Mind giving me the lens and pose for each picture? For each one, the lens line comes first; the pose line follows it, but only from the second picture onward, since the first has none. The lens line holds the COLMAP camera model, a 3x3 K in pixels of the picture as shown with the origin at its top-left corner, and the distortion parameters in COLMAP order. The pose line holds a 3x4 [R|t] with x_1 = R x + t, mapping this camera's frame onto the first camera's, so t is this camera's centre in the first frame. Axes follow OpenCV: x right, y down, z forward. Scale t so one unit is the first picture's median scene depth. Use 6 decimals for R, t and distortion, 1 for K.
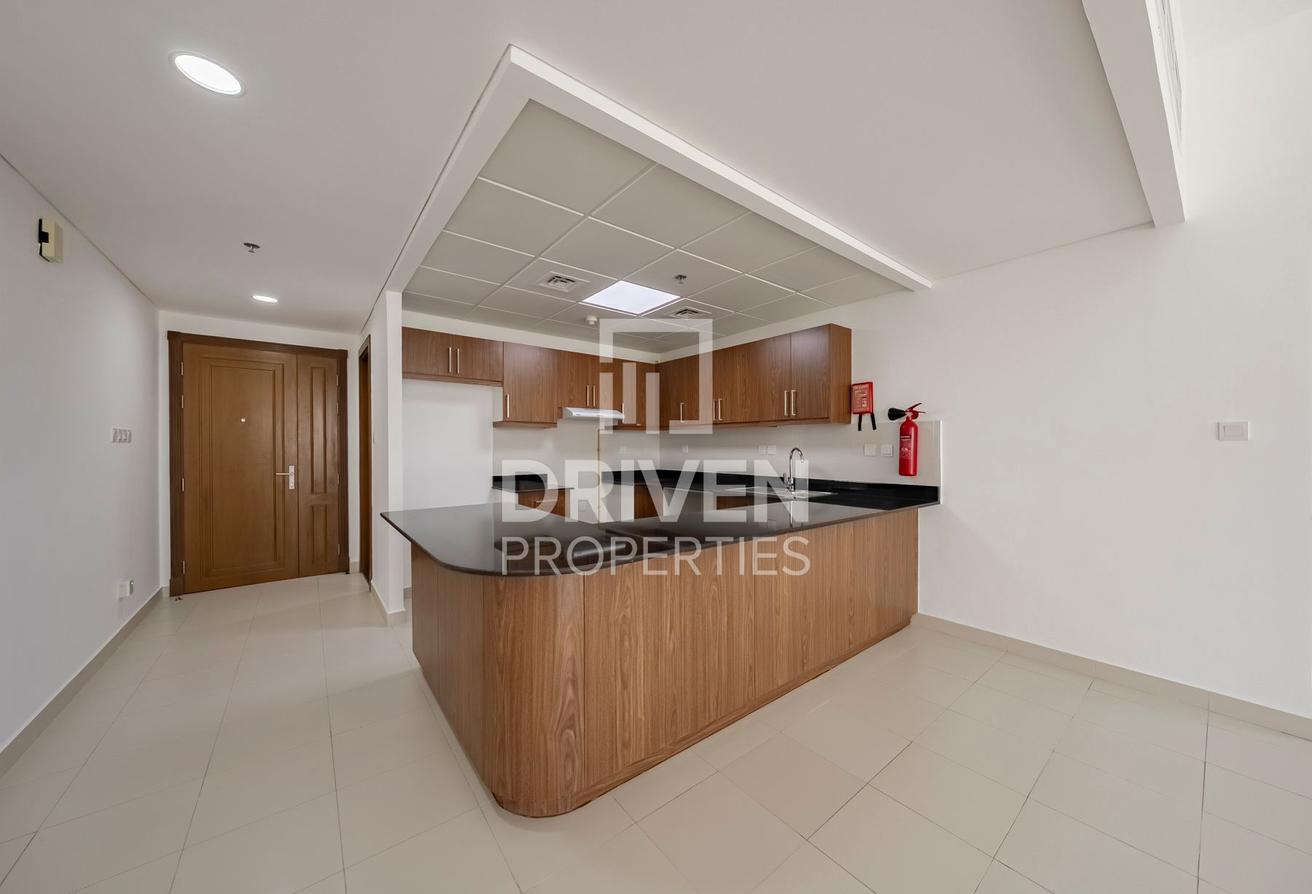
lens RADIAL K [[450.2, 0, 655.8], [0, 450.2, 462.1], [0, 0, 1]] dist [0.000981, 0.000087]
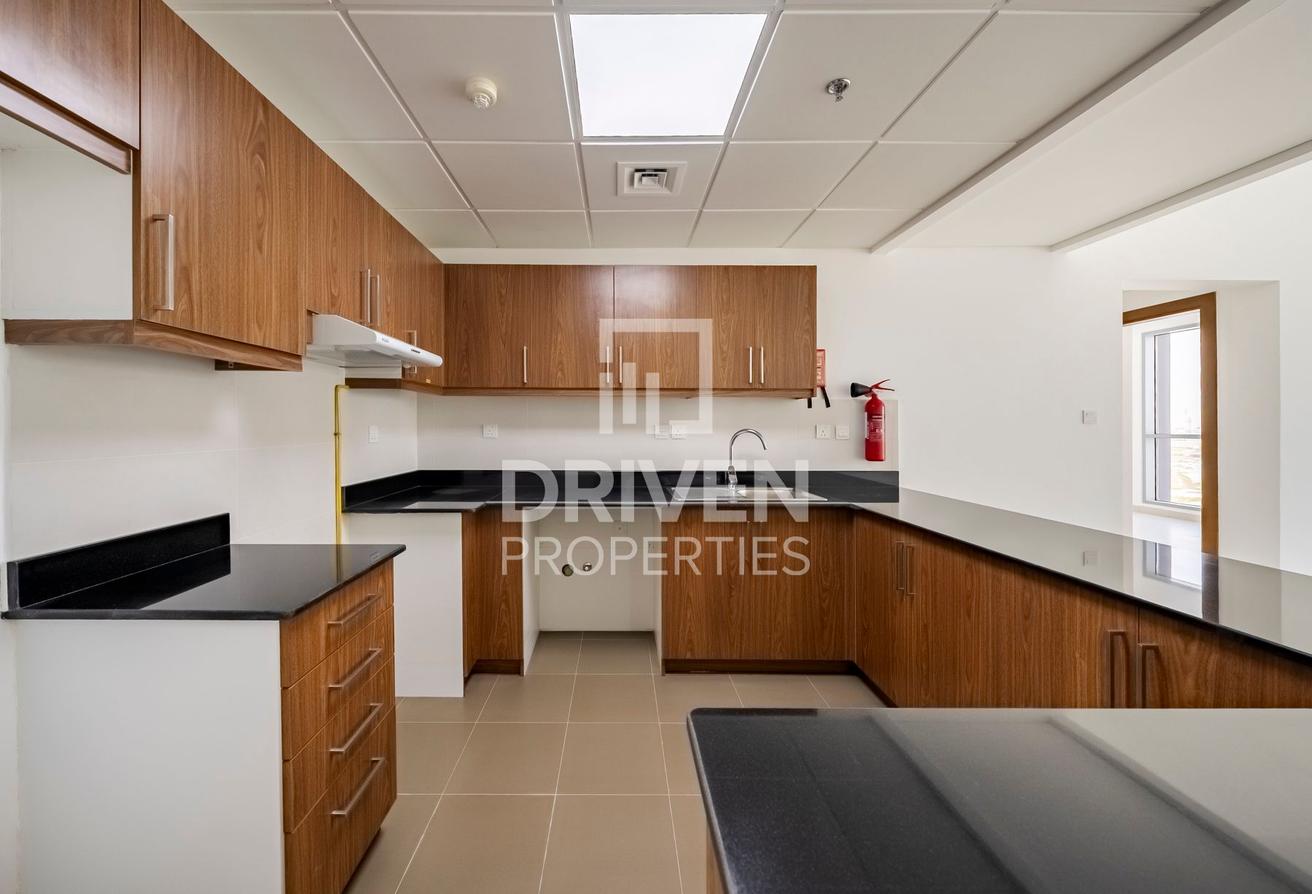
lens RADIAL K [[498.8, 0, 629.3], [0, 498.8, 450.6], [0, 0, 1]] dist [-0.000317, -0.000041]
pose [[0.598305, -0.035525, 0.800481, -0.386469], [0.023882, 0.999363, 0.026500, -0.020742], [-0.800913, 0.003262, 0.598772, 0.600128]]
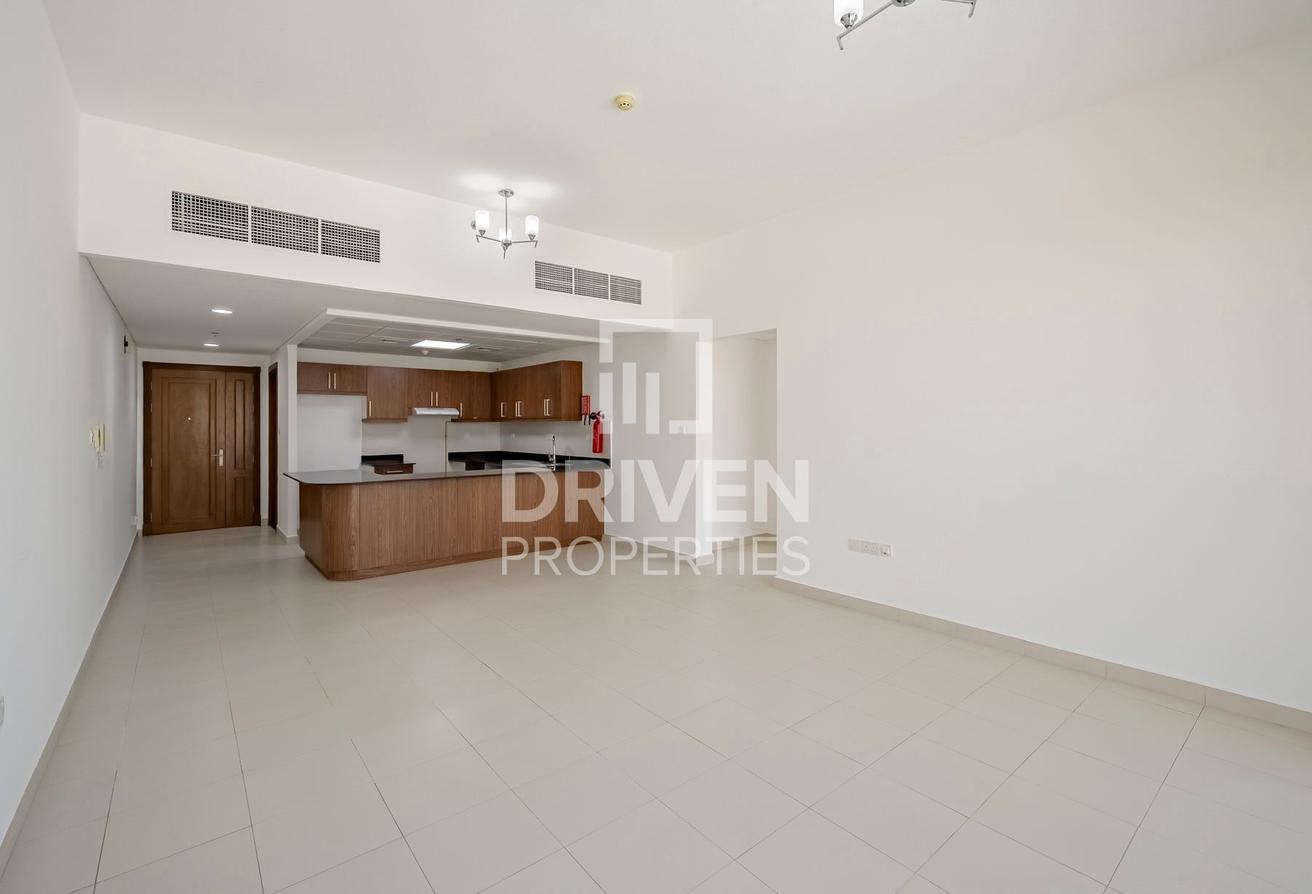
lens RADIAL K [[577.7, 0, 658.3], [0, 577.7, 432.5], [0, 0, 1]] dist [-0.003951, -0.000496]
pose [[0.999696, -0.006394, 0.023796, 0.558640], [0.006844, 0.999798, -0.018904, -0.002092], [-0.023670, 0.019062, 0.999538, -0.897802]]
